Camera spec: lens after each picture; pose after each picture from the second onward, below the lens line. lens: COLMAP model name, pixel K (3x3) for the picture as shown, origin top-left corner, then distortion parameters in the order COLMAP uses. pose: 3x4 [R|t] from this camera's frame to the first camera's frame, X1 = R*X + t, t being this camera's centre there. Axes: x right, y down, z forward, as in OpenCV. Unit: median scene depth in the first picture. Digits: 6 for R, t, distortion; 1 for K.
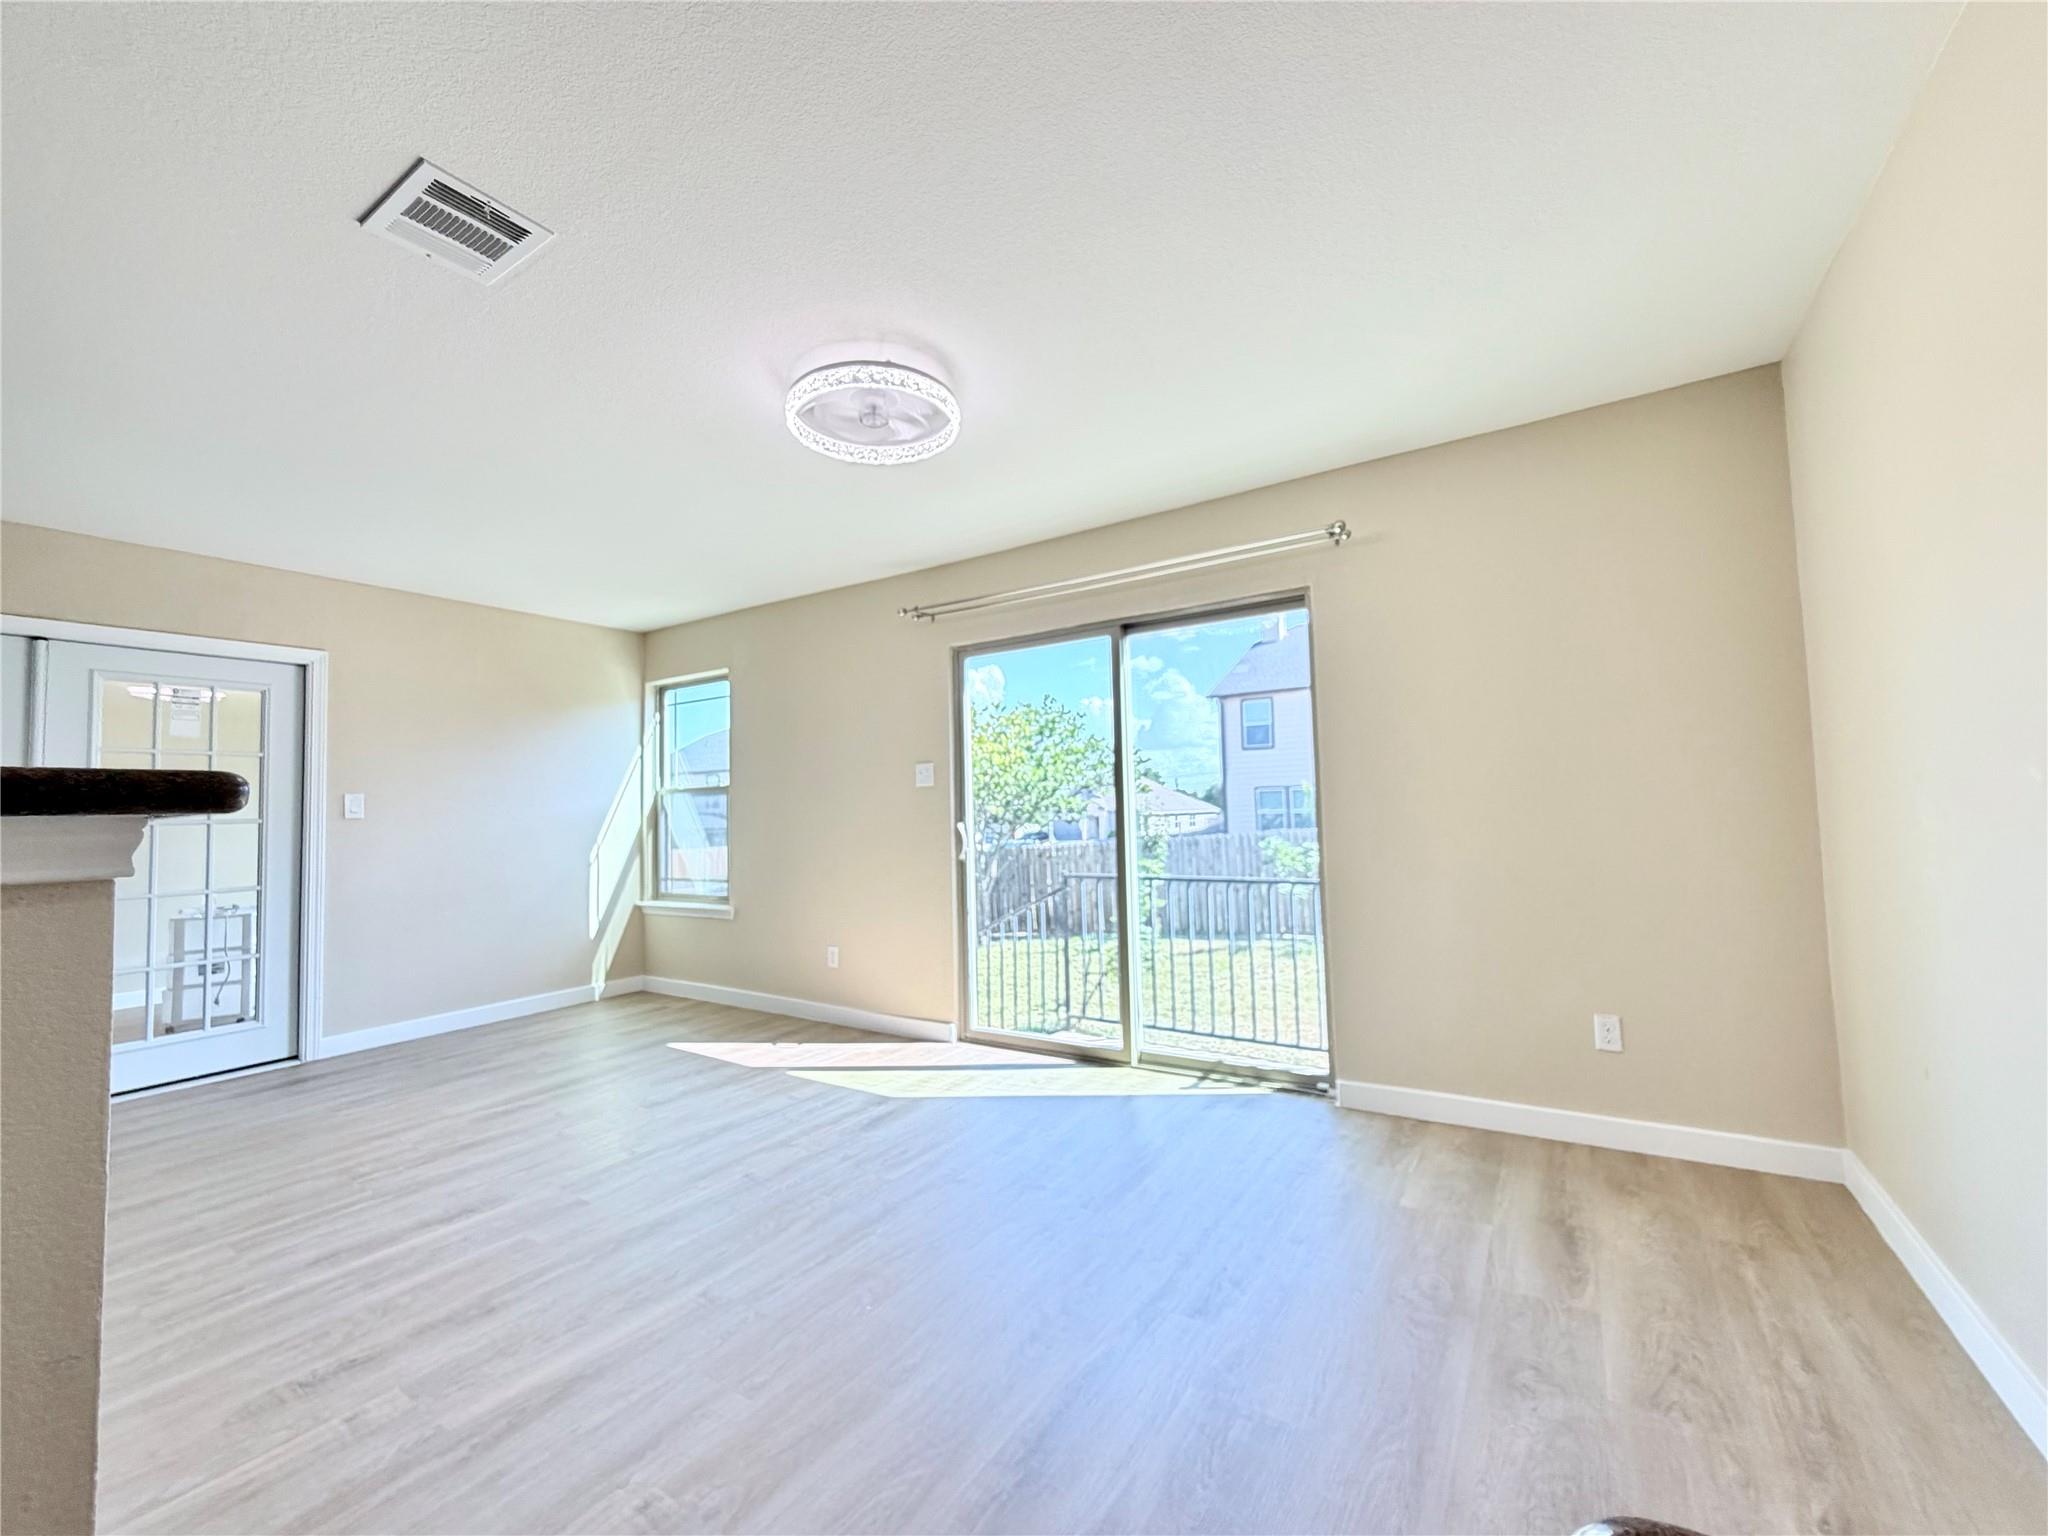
lens RADIAL K [[807.9, 0, 1021.6], [0, 807.9, 767.6], [0, 0, 1]] dist [-0.000688, 0.000231]
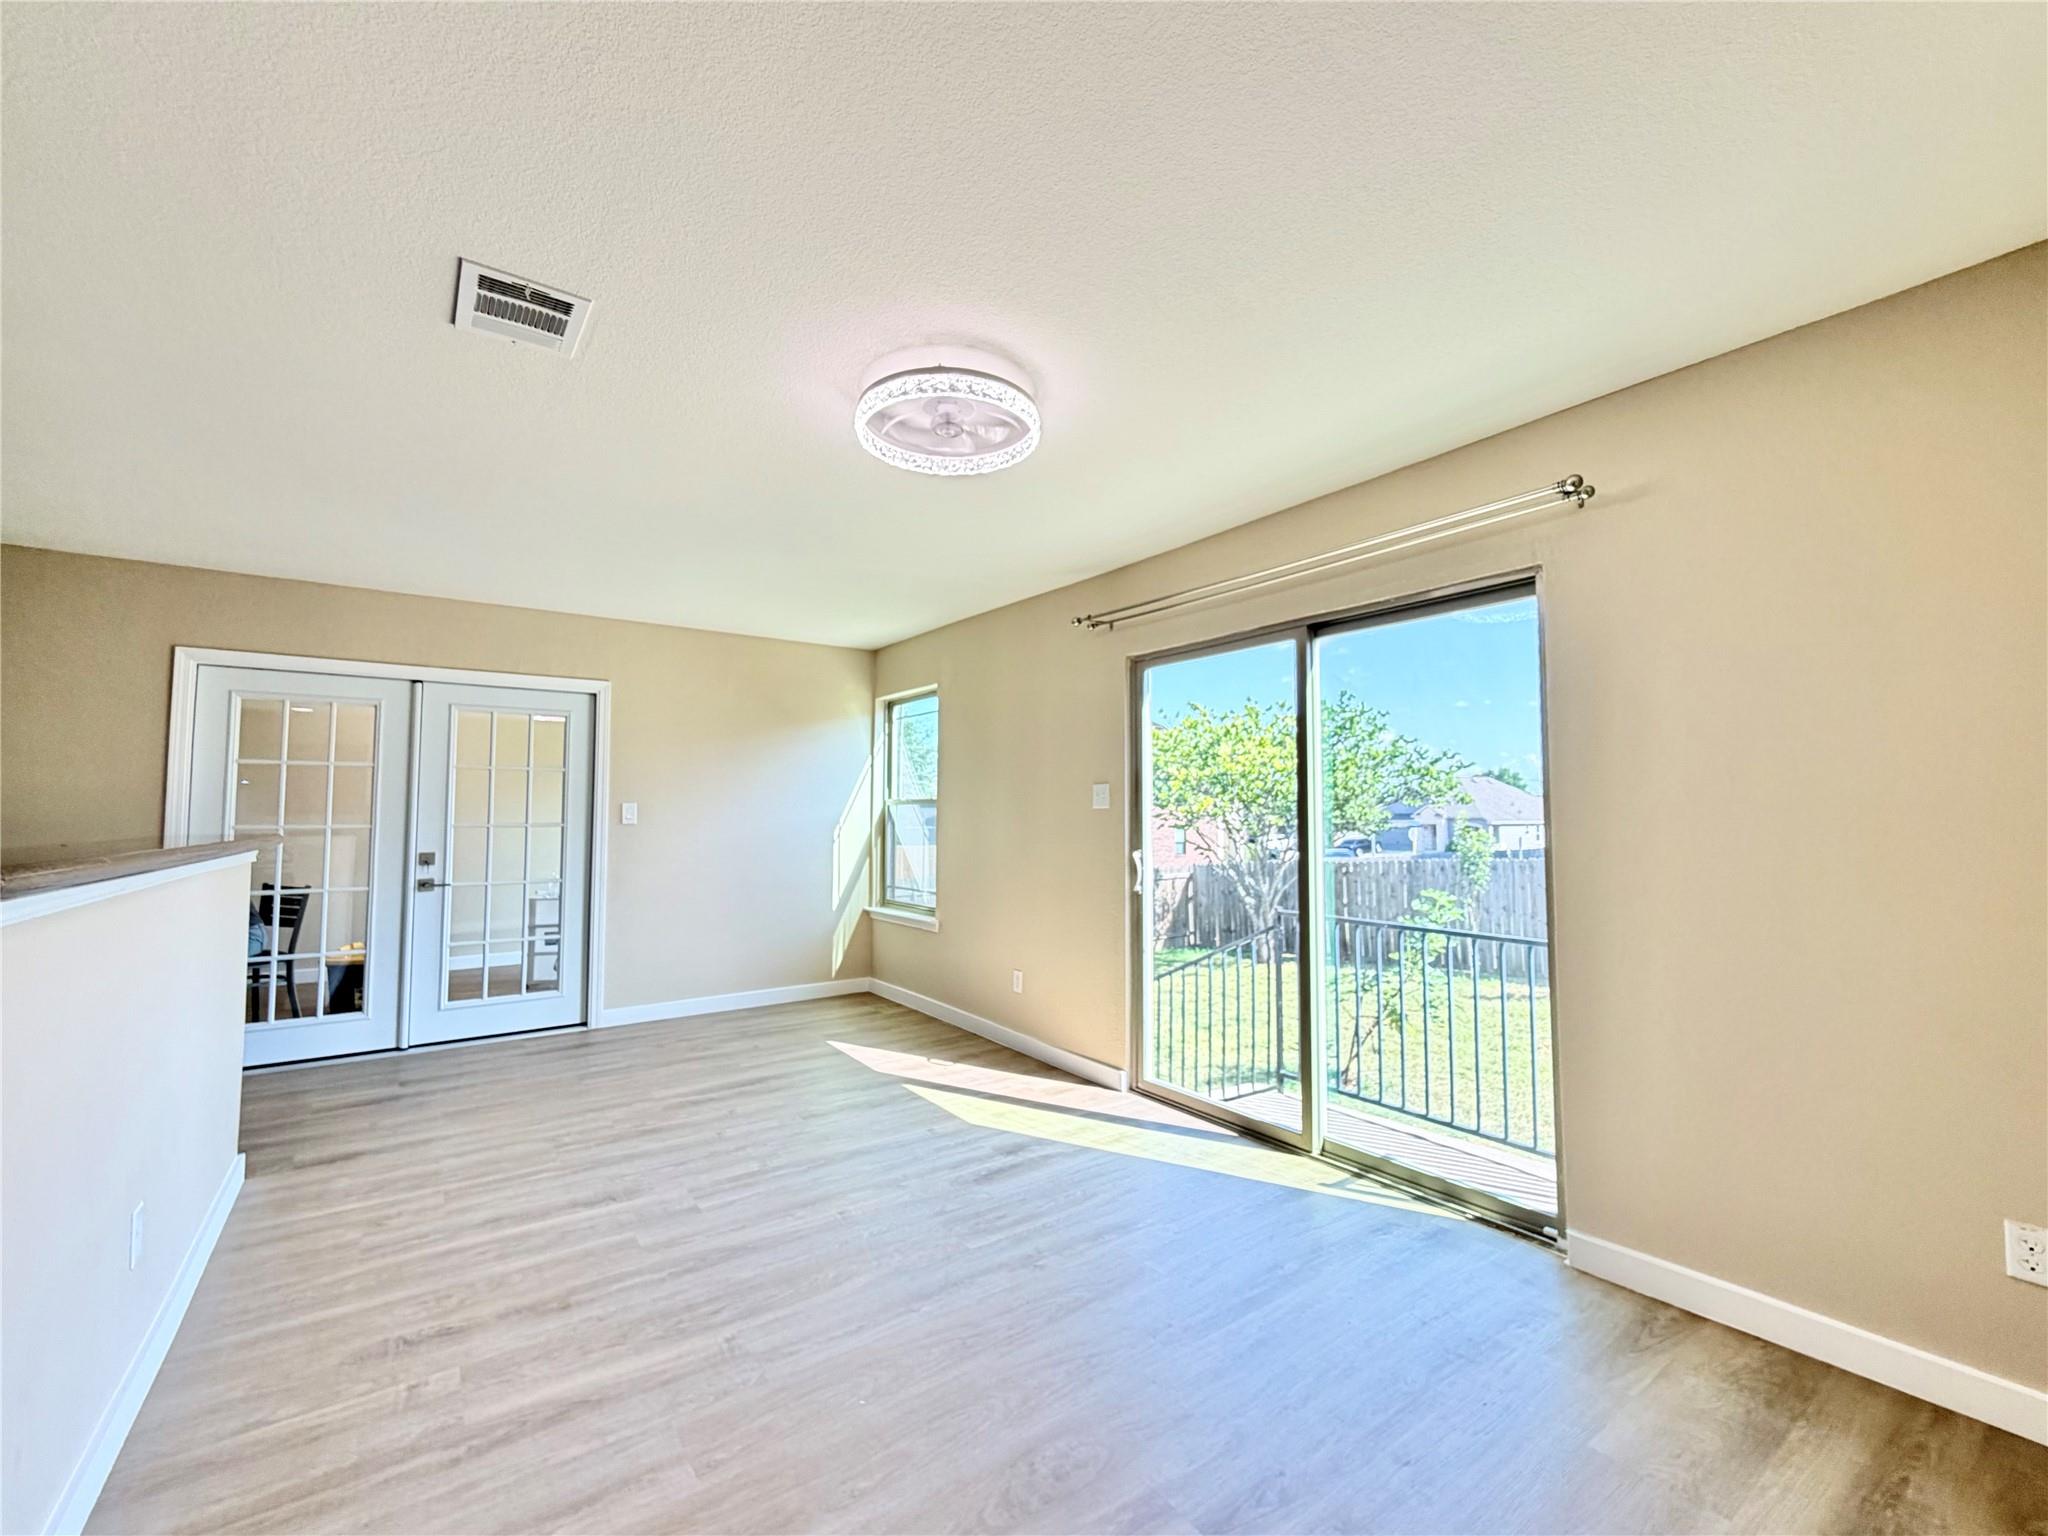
lens RADIAL K [[835.0, 0, 1032.6], [0, 835.0, 768.3], [0, 0, 1]] dist [0.000366, 0.000177]
pose [[0.935570, 0.007812, -0.353055, 0.192553], [-0.006726, 0.999968, 0.004303, -0.035886], [0.353077, -0.001651, 0.935593, 0.105022]]
